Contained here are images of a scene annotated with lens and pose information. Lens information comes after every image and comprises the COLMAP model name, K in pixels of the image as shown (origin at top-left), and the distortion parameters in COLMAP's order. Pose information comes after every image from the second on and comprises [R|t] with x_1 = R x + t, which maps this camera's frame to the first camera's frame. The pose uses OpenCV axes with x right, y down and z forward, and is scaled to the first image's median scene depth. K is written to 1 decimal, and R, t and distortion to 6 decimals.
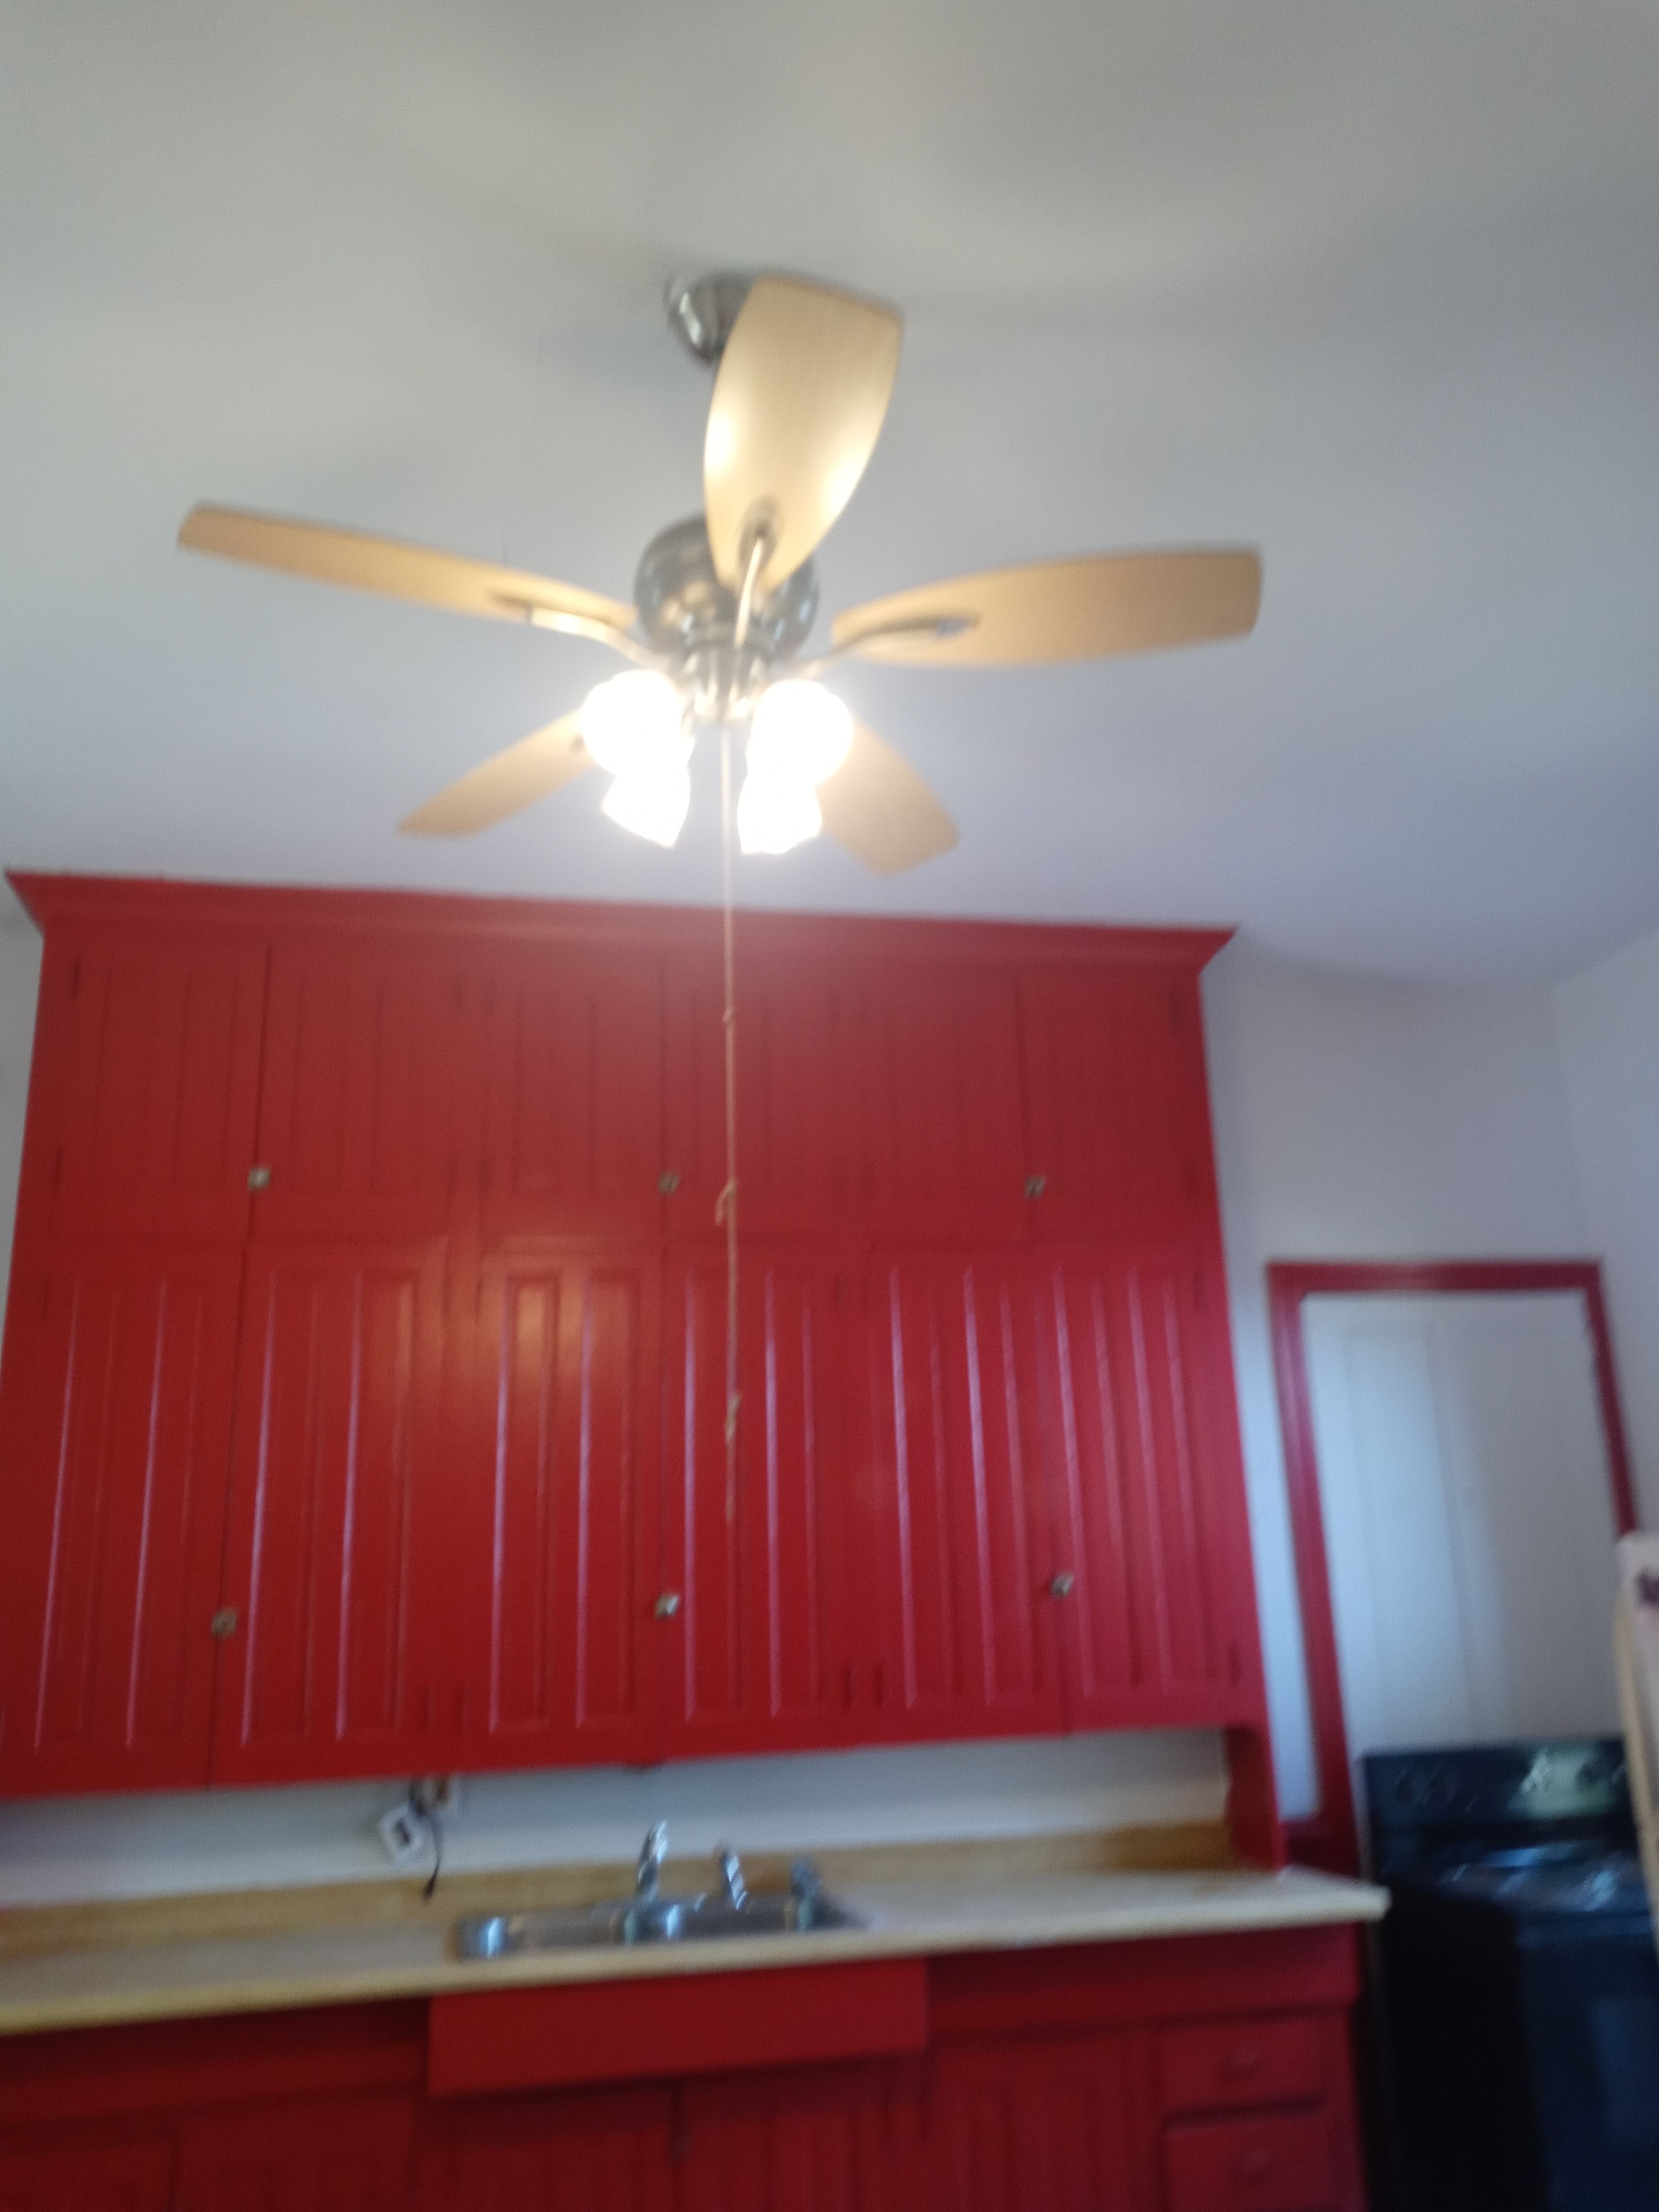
lens RADIAL K [[1787.4, 0, 901.7], [0, 1787.4, 1108.1], [0, 0, 1]] dist [-0.007364, 0.001531]
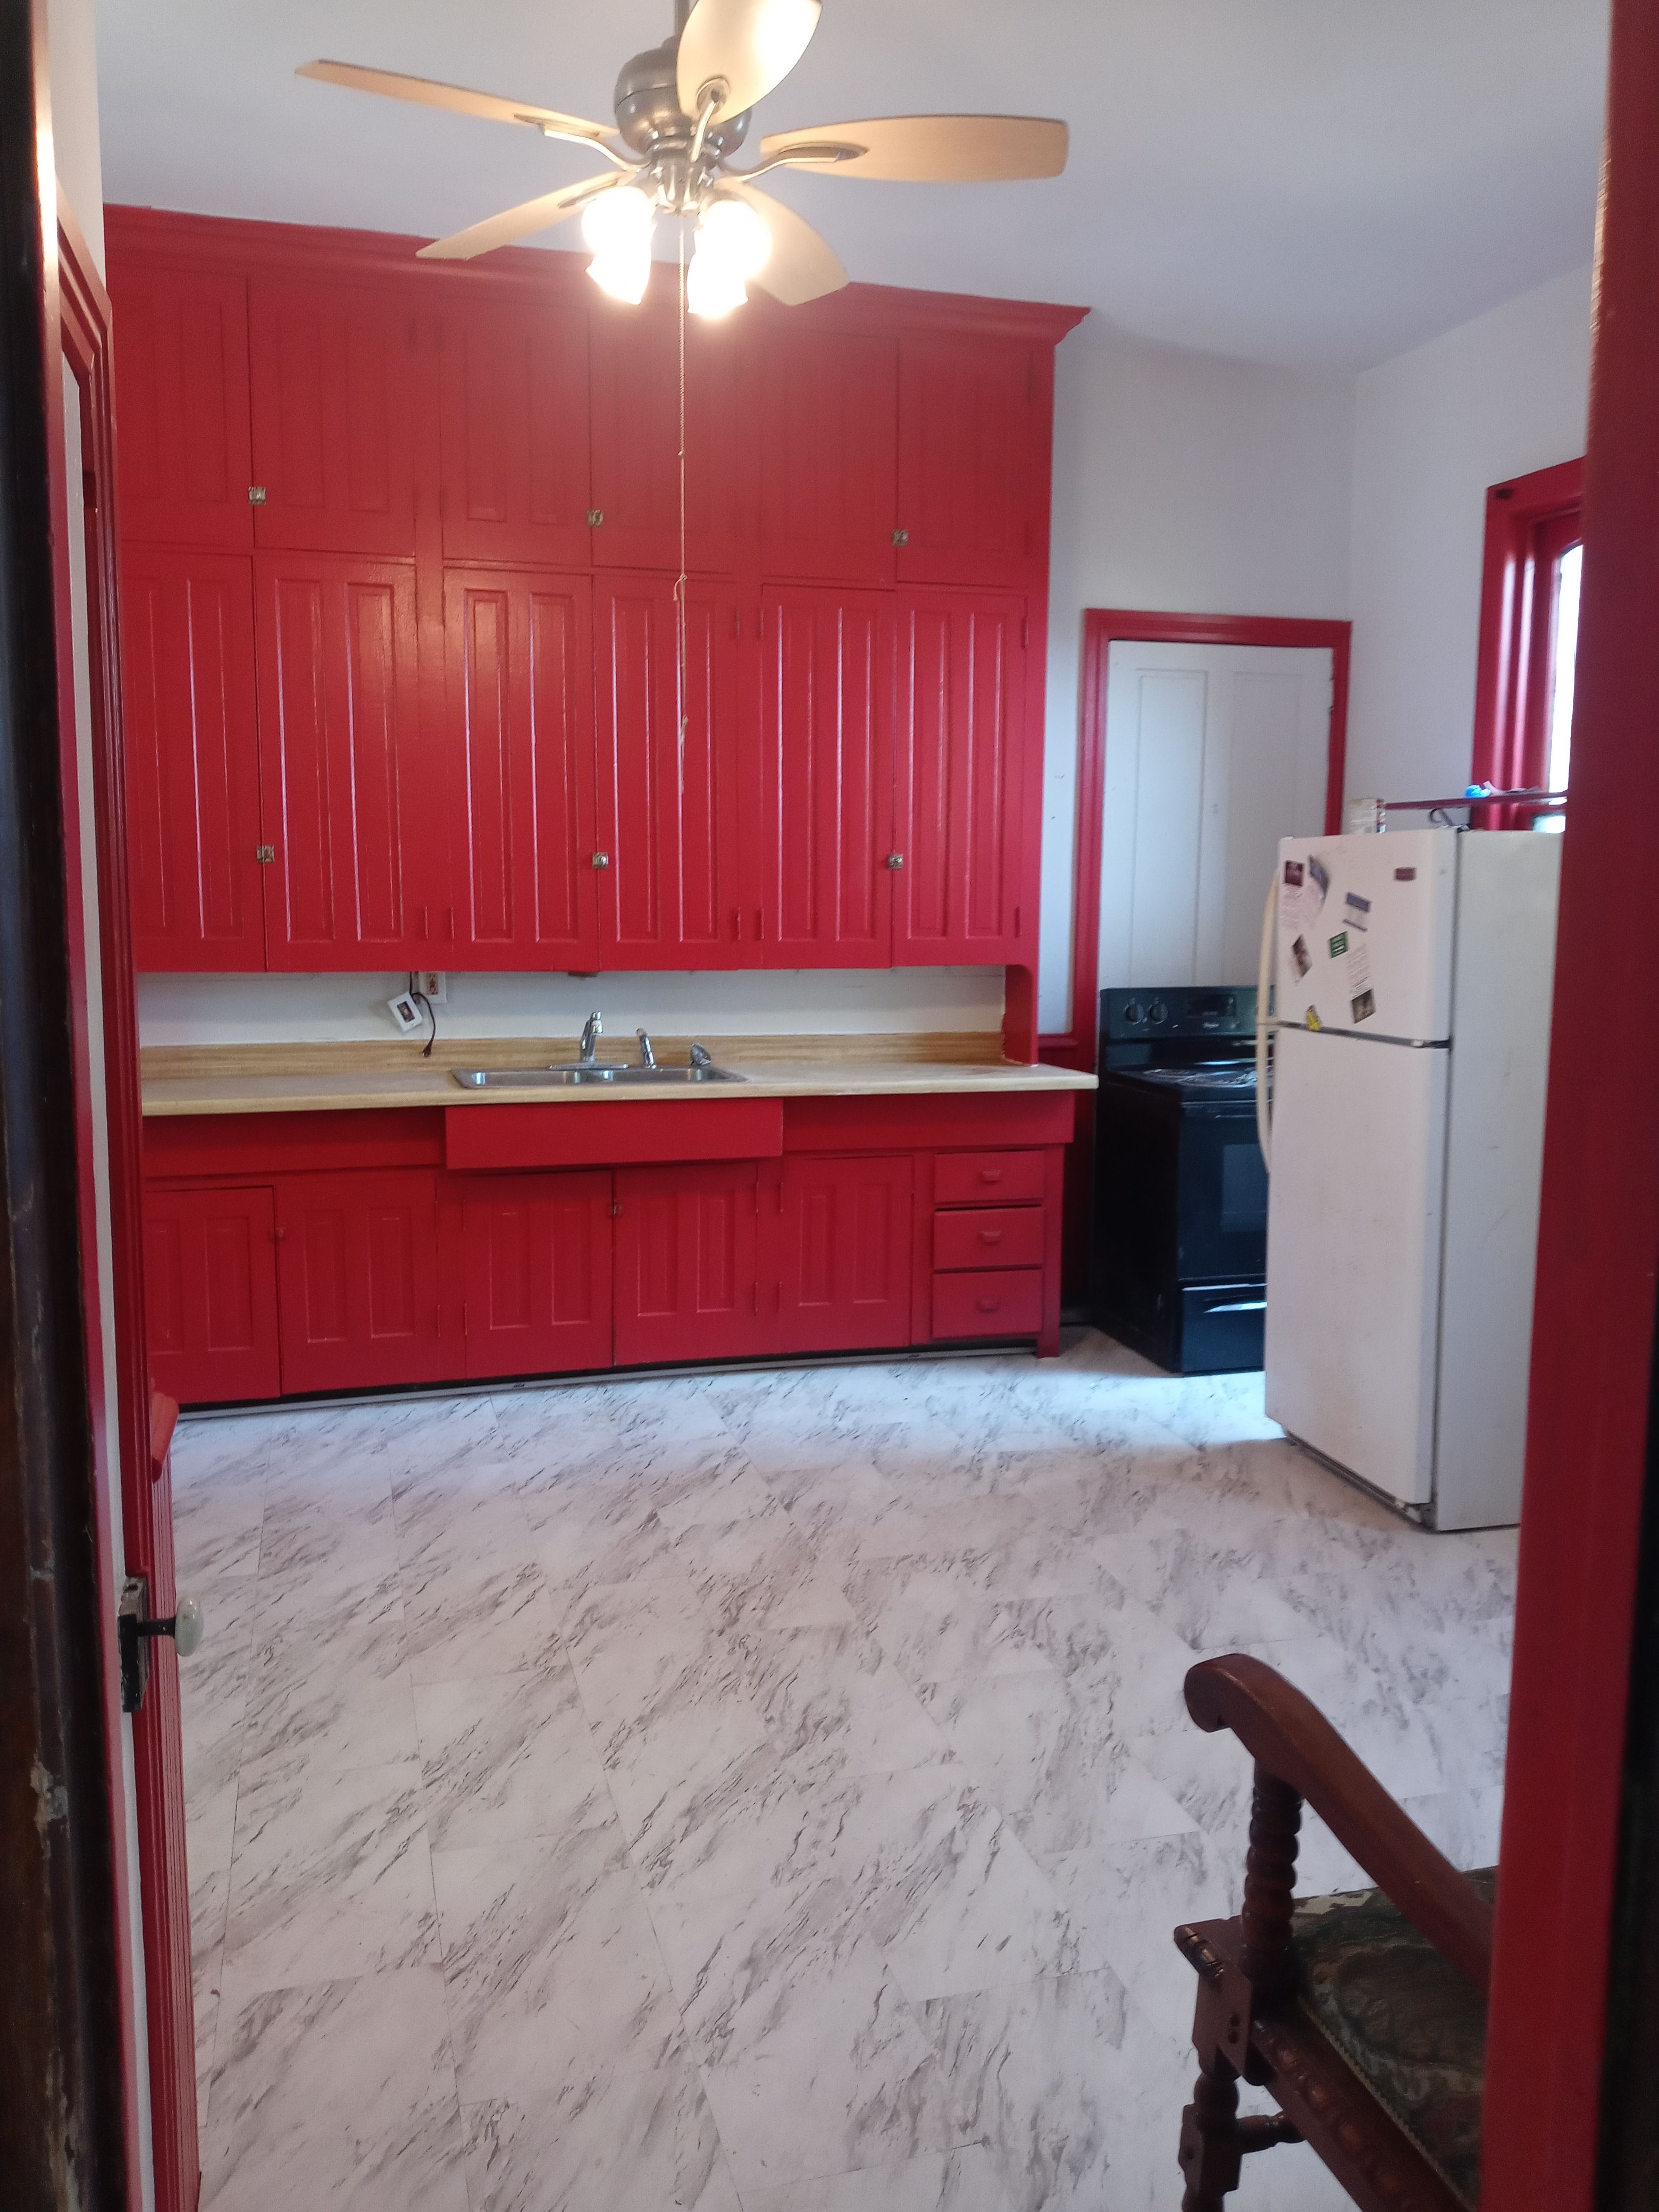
lens RADIAL K [[1748.6, 0, 829.5], [0, 1748.6, 1106.0], [0, 0, 1]] dist [0.089491, -0.000621]
pose [[0.998262, 0.042249, 0.041076, -0.006563], [-0.054749, 0.922771, 0.381440, -0.064068], [-0.021789, -0.383026, 0.923481, -0.296672]]
